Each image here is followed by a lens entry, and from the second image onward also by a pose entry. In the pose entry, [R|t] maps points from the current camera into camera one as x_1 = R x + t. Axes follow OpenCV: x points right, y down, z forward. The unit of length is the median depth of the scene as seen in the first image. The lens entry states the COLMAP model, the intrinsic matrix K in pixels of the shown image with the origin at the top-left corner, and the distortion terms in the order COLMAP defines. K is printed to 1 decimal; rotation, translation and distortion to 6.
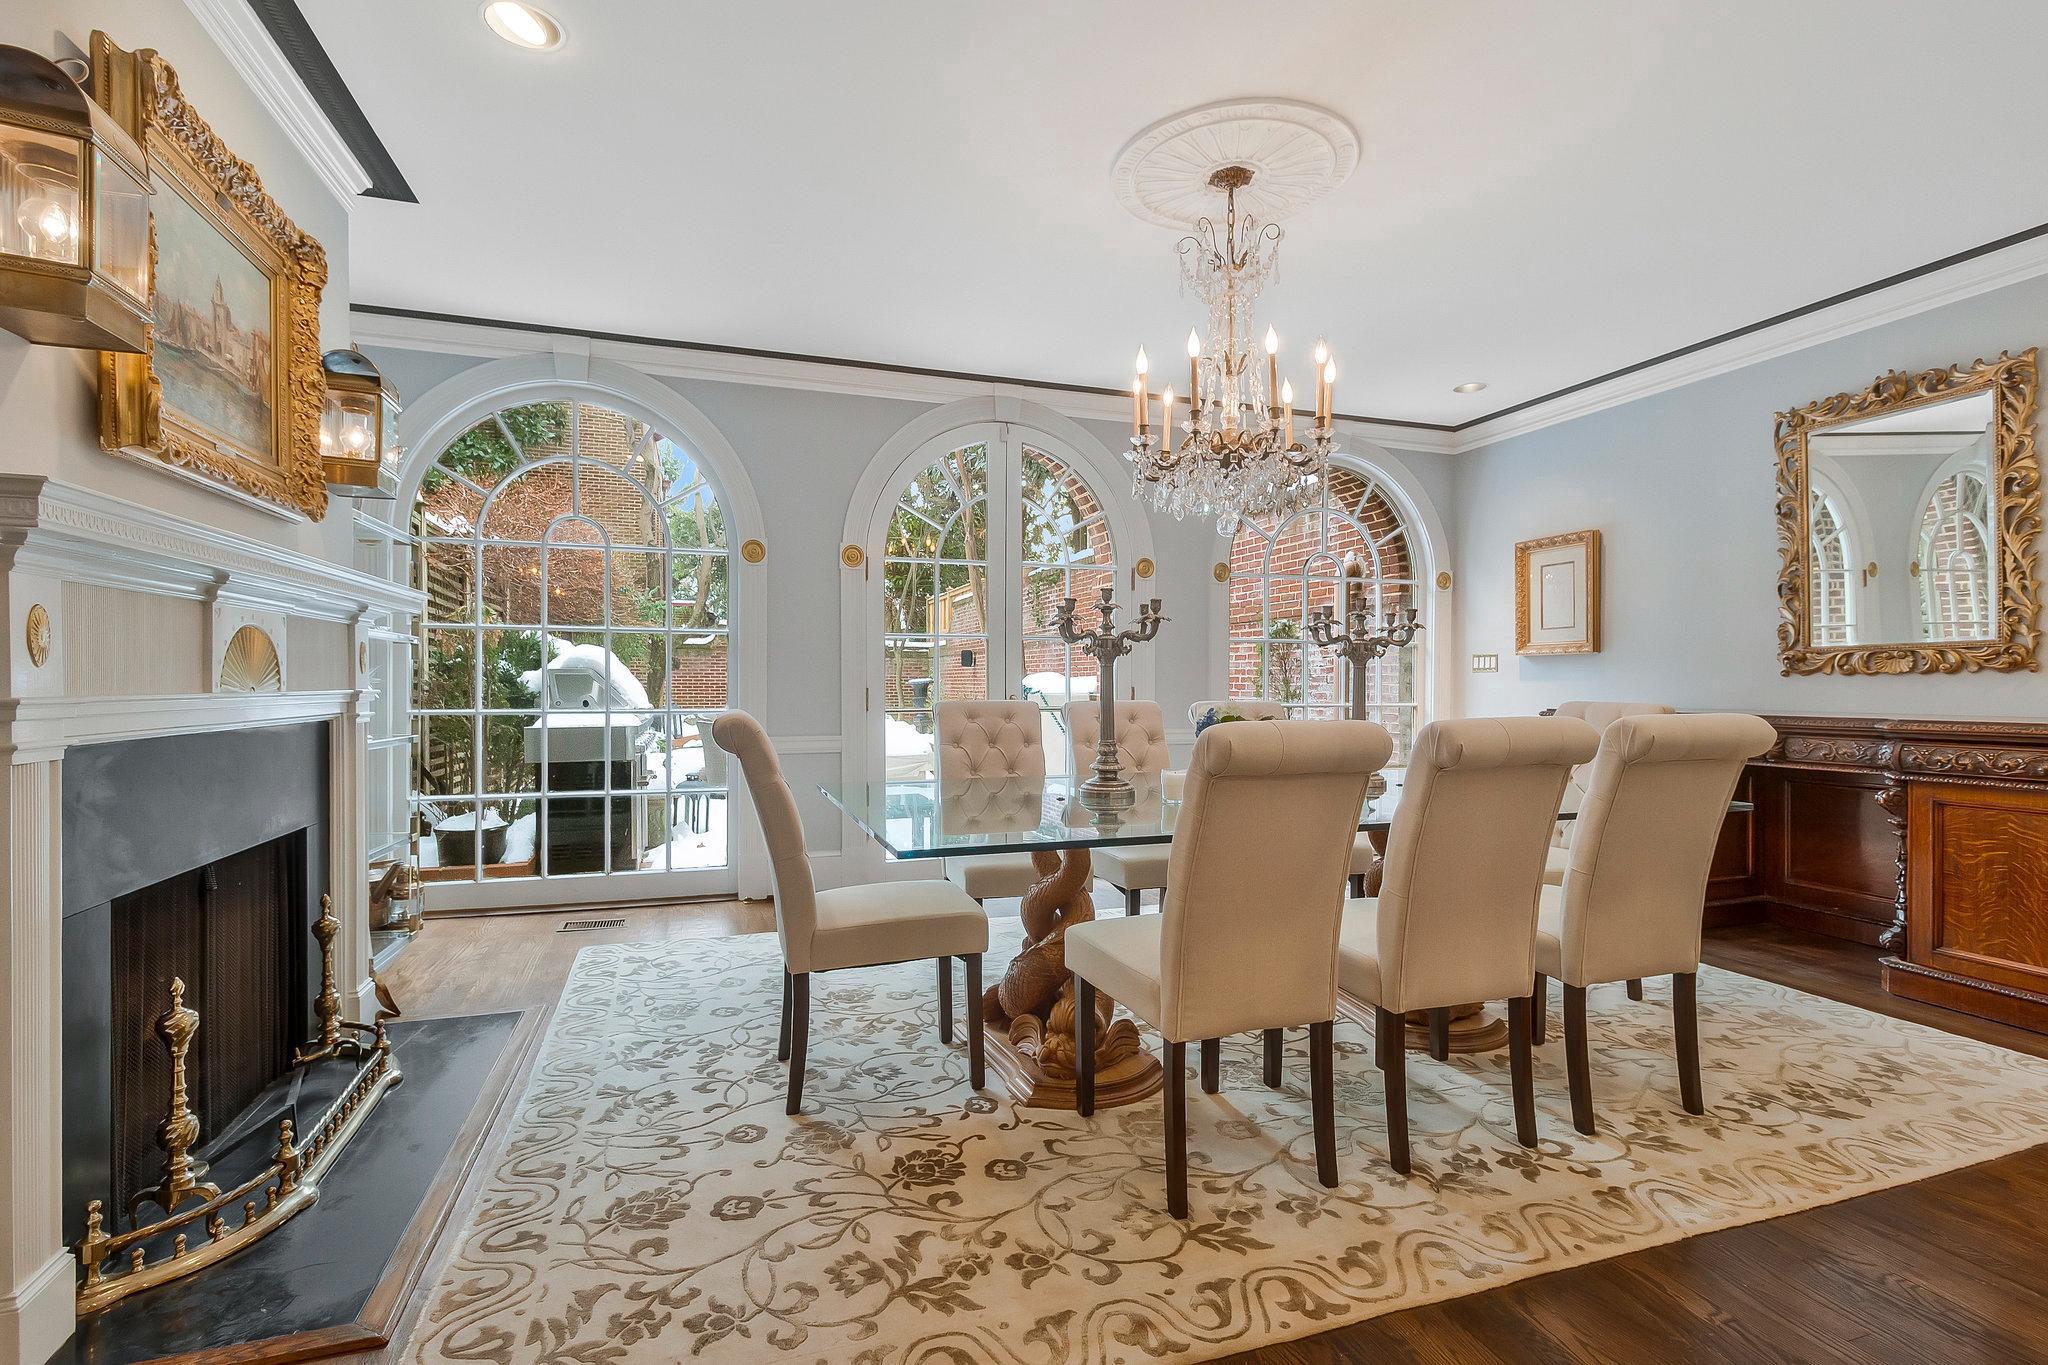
lens RADIAL K [[943.4, 0, 1014.8], [0, 943.4, 679.2], [0, 0, 1]] dist [0.001545, -0.000719]
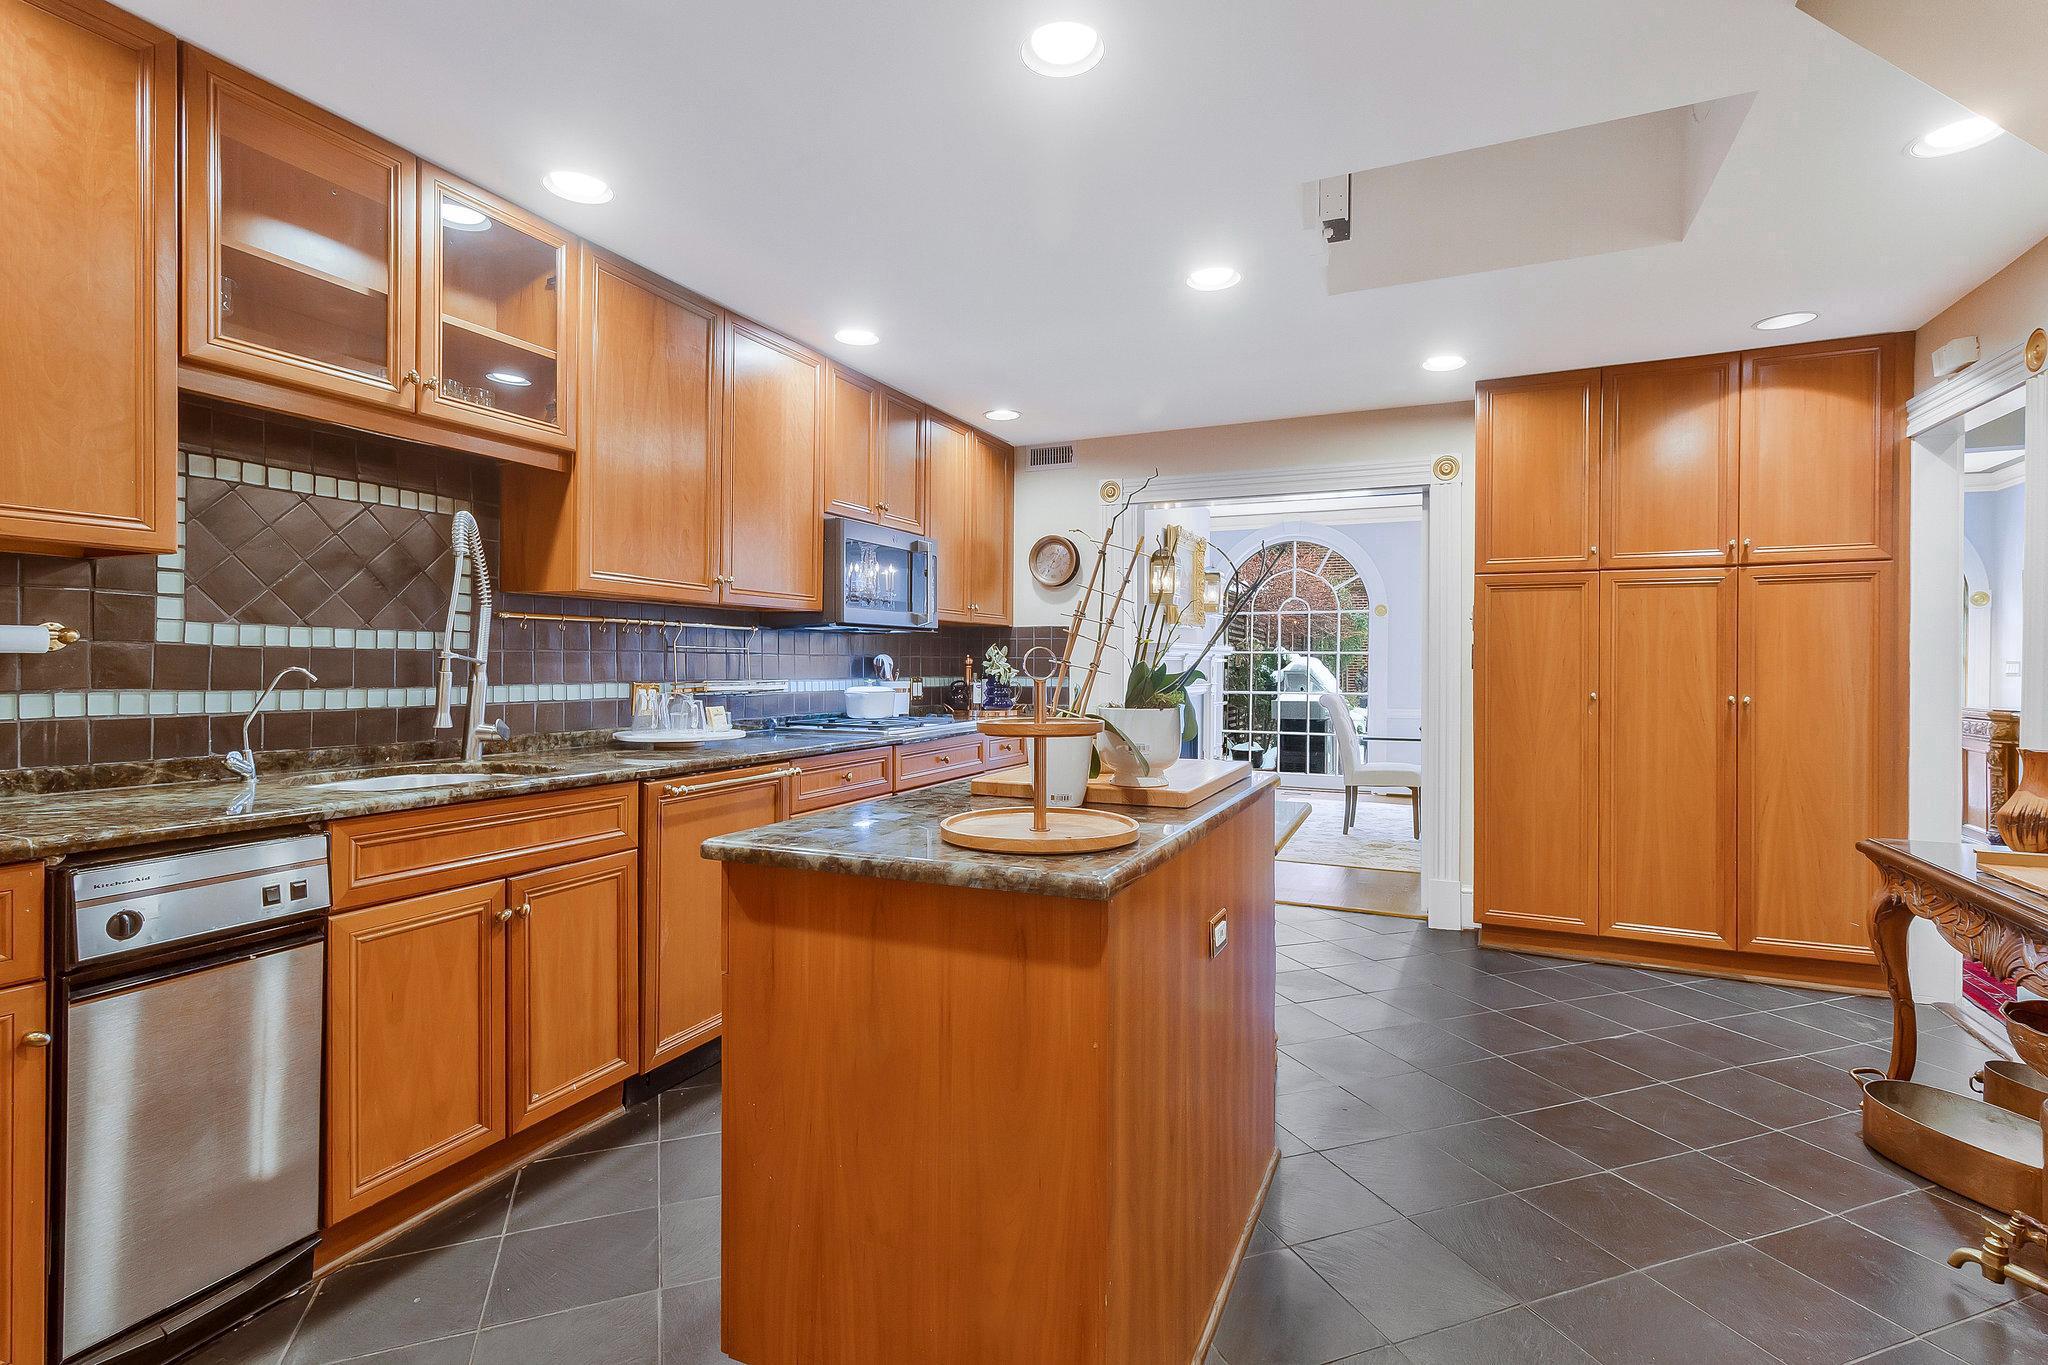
lens RADIAL K [[943.4, 0, 1024.4], [0, 943.4, 674.0], [0, 0, 1]] dist [0.001545, -0.000719]
pose [[0.726765, 0.007308, -0.686847, 0.479219], [-0.004209, 0.999972, 0.006186, -0.015495], [0.686873, -0.001604, 0.726776, -0.821405]]
